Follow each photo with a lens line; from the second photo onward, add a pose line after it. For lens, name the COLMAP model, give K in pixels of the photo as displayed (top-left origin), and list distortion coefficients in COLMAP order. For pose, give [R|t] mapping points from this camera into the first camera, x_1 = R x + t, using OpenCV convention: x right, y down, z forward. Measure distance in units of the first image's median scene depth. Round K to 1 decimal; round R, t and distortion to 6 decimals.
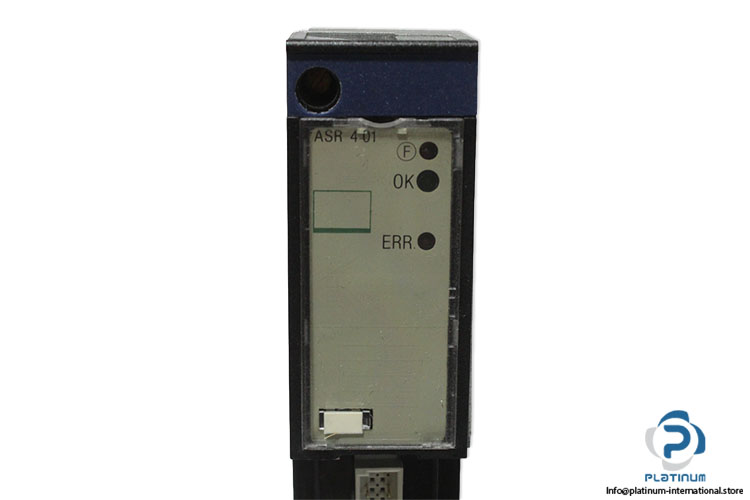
lens RADIAL K [[1280.2, 0, 375.0], [0, 1280.2, 250.0], [0, 0, 1]] dist [-0.248603, -0.021266]
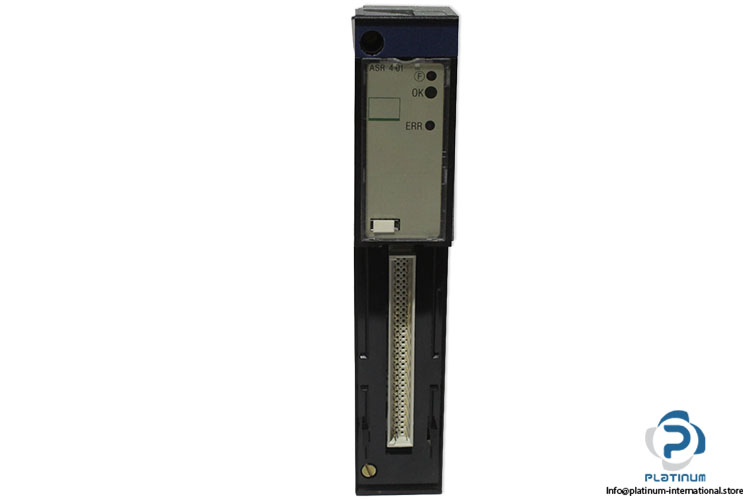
lens RADIAL K [[1086.4, 0, 375.0], [0, 1086.4, 250.0], [0, 0, 1]] dist [-0.117986, 0.002837]
pose [[0.999996, 0.001639, -0.002262, -0.034725], [-0.001450, 0.996708, 0.081067, 0.044966], [0.002387, -0.081063, 0.996706, -0.563624]]
